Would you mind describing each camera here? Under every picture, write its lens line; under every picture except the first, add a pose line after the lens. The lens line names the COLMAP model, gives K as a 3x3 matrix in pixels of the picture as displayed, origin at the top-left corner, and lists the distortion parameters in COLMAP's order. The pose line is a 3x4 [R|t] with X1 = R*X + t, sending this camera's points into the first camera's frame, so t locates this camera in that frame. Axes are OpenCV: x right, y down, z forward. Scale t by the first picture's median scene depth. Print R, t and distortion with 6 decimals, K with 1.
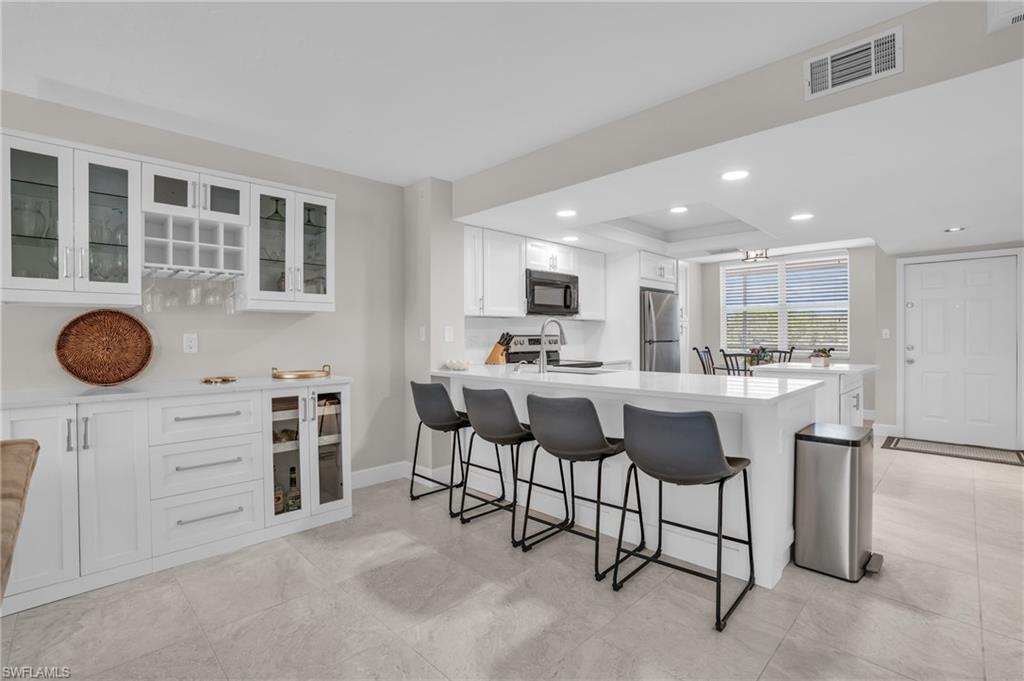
lens RADIAL K [[474.8, 0, 507.7], [0, 474.8, 340.2], [0, 0, 1]] dist [-0.040650, 0.002805]
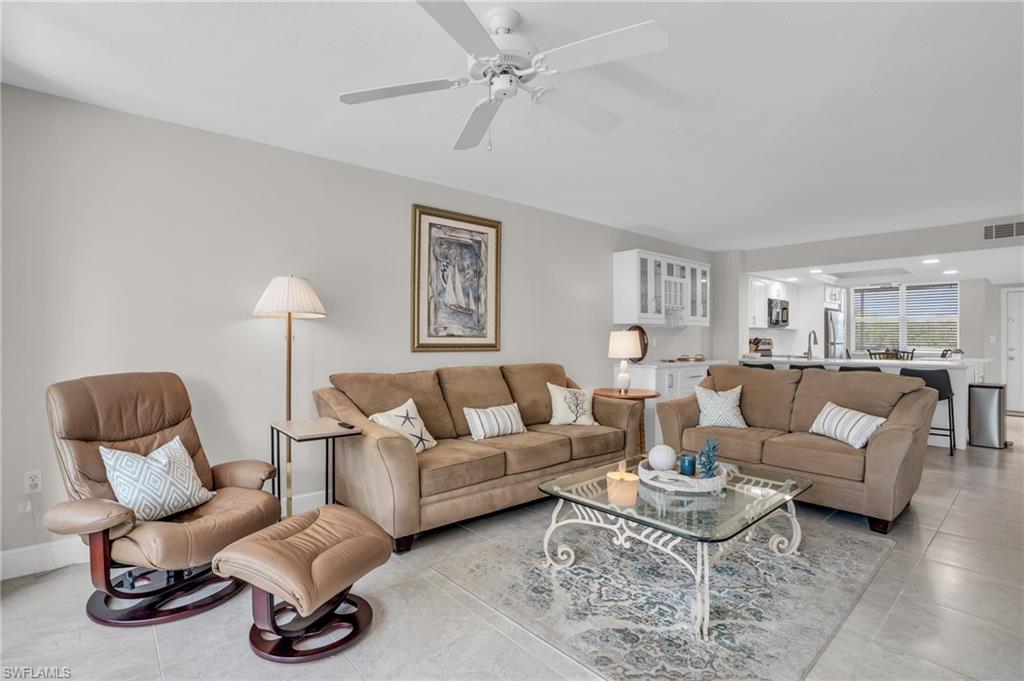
lens RADIAL K [[504.6, 0, 512.2], [0, 504.6, 333.3], [0, 0, 1]] dist [-0.032917, 0.002932]
pose [[0.998737, 0.004332, -0.050066, -1.117980], [-0.005514, 0.999709, -0.023494, 0.021424], [0.049949, 0.023740, 0.998470, -1.116396]]
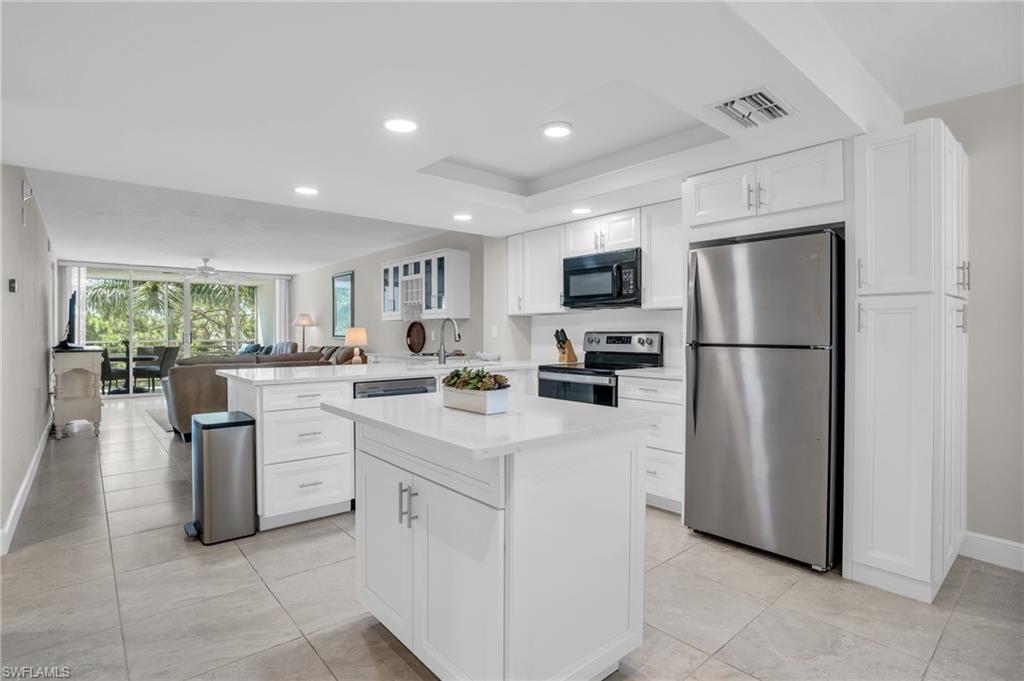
lens RADIAL K [[504.6, 0, 509.1], [0, 504.6, 336.9], [0, 0, 1]] dist [-0.032917, 0.002932]
pose [[-0.071480, 0.011832, -0.997372, 1.517646], [-0.008234, 0.999889, 0.012452, -0.018985], [0.997408, 0.009103, -0.071375, 1.451090]]
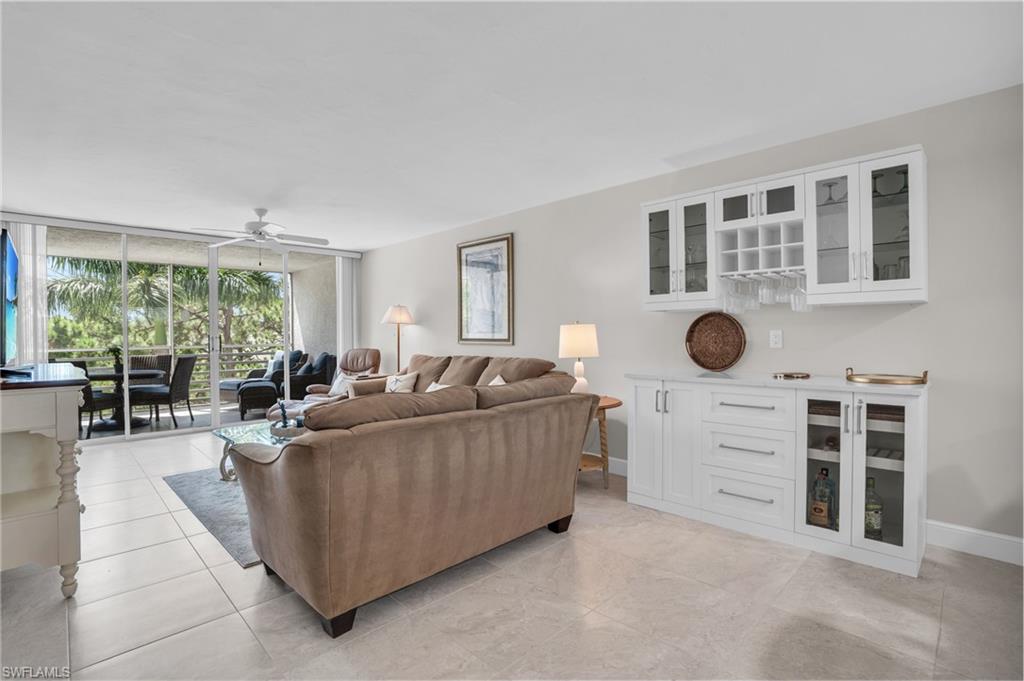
lens RADIAL K [[474.8, 0, 507.6], [0, 474.8, 342.2], [0, 0, 1]] dist [-0.040650, 0.002805]
pose [[-0.004409, 0.018248, -0.999824, 0.387991], [-0.006295, 0.999813, 0.018275, -0.002691], [0.999970, 0.006374, -0.004293, 0.366521]]
